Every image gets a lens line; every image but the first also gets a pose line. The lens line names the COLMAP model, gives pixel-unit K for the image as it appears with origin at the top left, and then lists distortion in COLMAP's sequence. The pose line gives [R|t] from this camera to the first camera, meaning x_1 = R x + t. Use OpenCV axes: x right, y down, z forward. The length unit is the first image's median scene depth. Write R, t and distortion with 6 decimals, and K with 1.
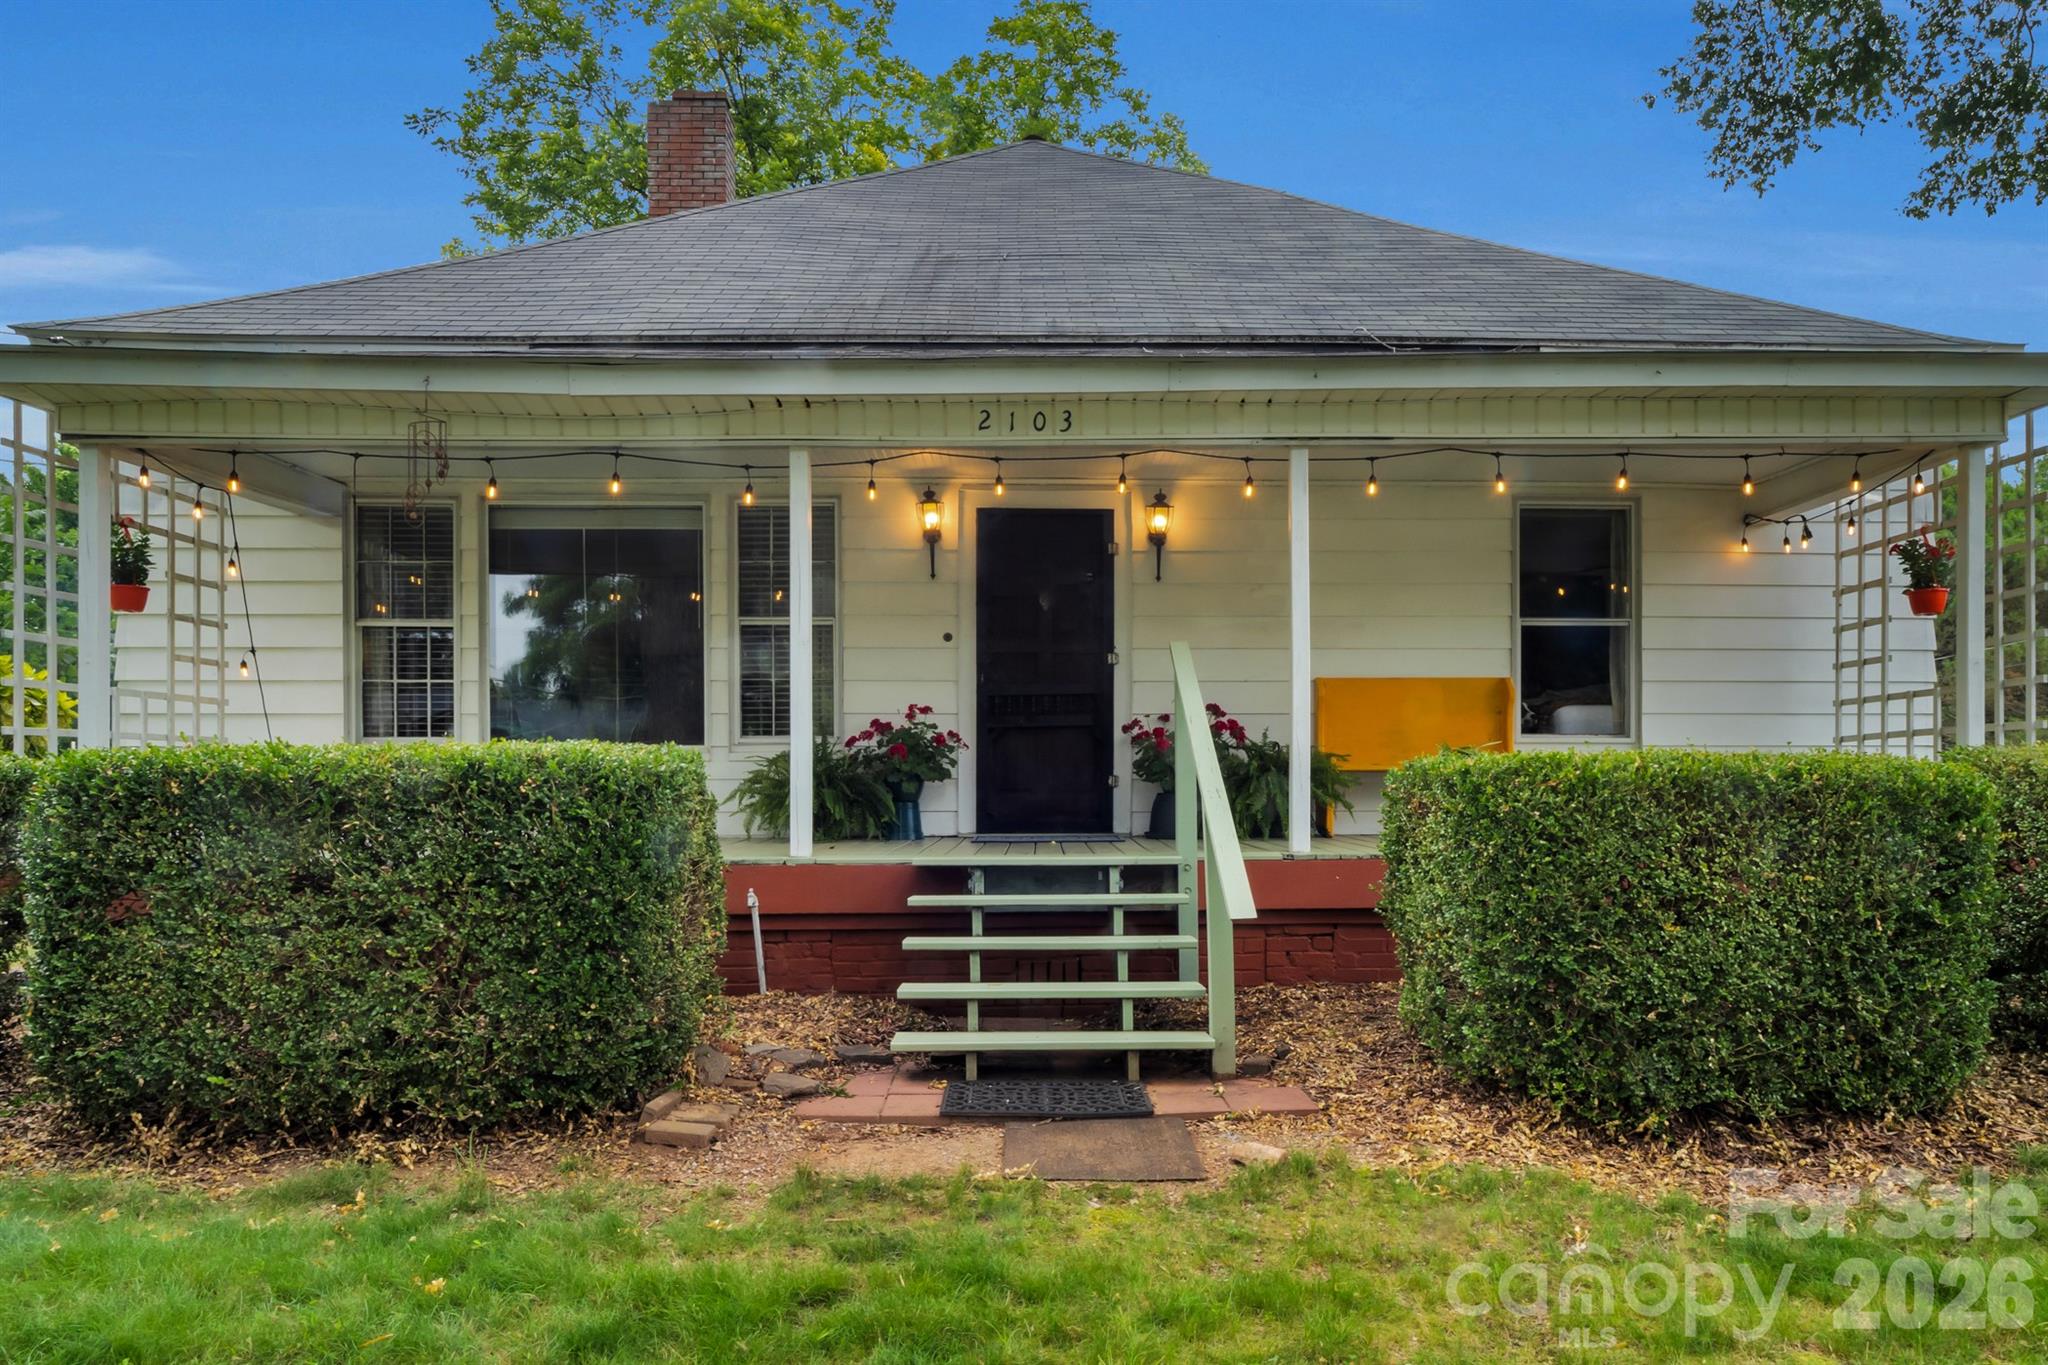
lens RADIAL K [[901.2, 0, 1024.0], [0, 901.2, 682.5], [0, 0, 1]] dist [0.003574, -0.000526]
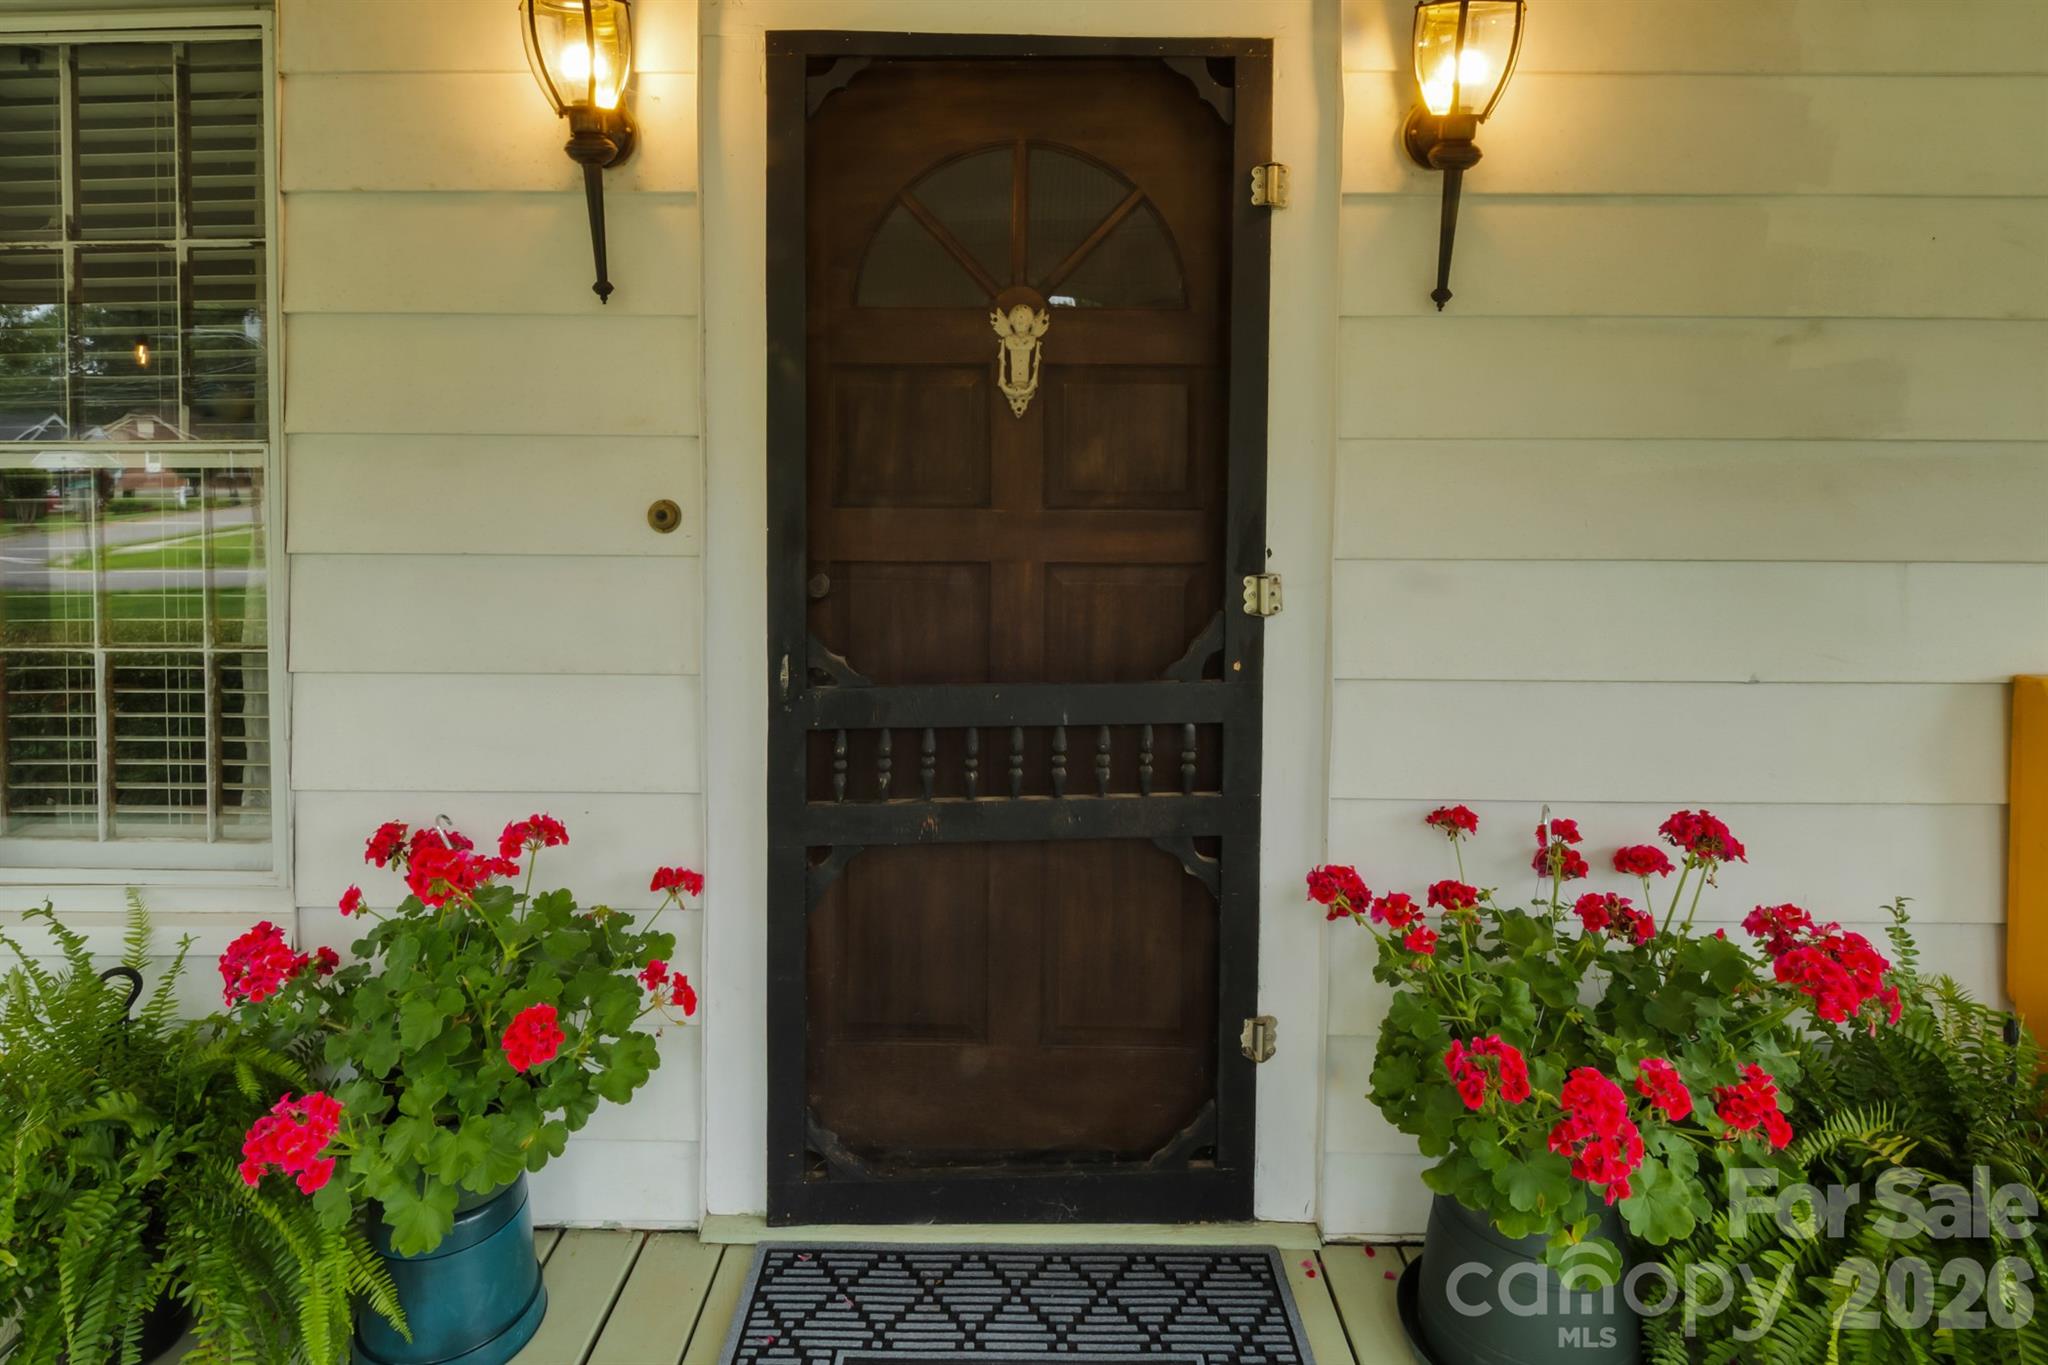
lens RADIAL K [[901.2, 0, 1024.0], [0, 901.2, 682.5], [0, 0, 1]] dist [0.003574, -0.000526]
pose [[0.999986, 0.005153, -0.000683, 0.026280], [-0.005149, 0.999972, 0.005517, -0.000785], [0.000712, -0.005513, 0.999985, 0.731050]]
